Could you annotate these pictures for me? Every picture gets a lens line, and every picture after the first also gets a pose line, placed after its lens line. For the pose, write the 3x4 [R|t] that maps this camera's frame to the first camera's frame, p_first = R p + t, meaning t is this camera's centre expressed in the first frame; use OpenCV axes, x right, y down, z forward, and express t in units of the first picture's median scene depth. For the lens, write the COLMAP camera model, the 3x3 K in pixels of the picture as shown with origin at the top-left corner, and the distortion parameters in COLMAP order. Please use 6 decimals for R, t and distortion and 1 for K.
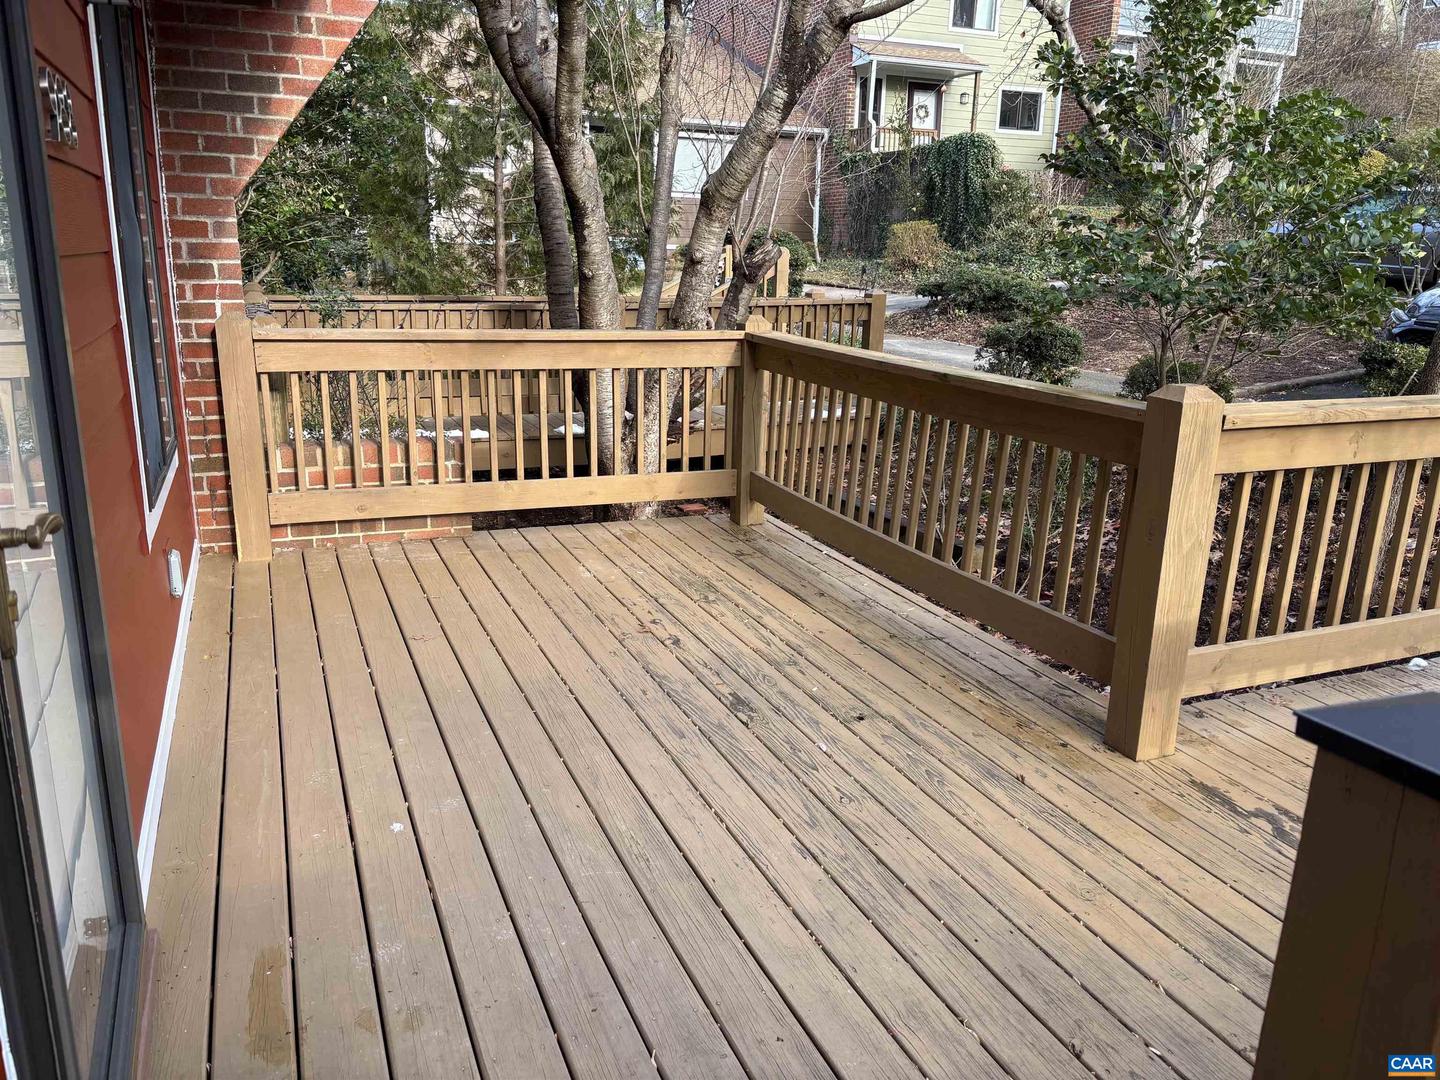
lens RADIAL K [[1070.3, 0, 719.2], [0, 1070.3, 542.9], [0, 0, 1]] dist [-0.002166, -0.000307]
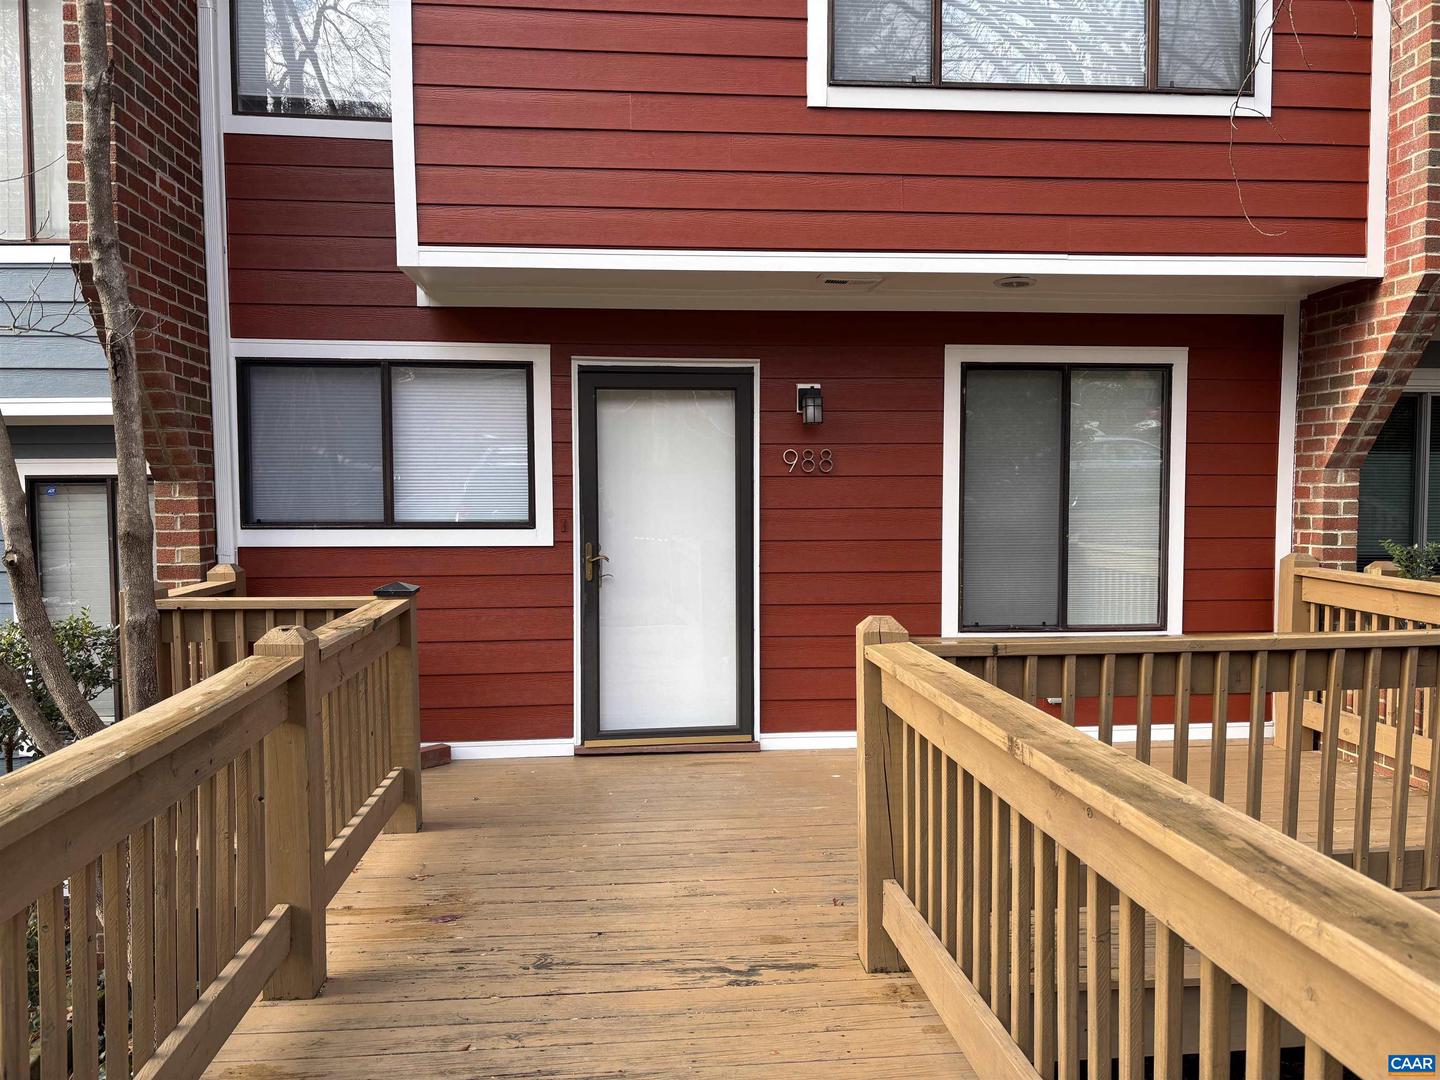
lens RADIAL K [[1070.3, 0, 719.9], [0, 1070.3, 542.7], [0, 0, 1]] dist [-0.002166, -0.000307]
pose [[-0.300441, 0.026996, -0.953418, 0.998628], [-0.257457, 0.960200, 0.108318, -0.190639], [0.918396, 0.278007, -0.281533, 0.725604]]
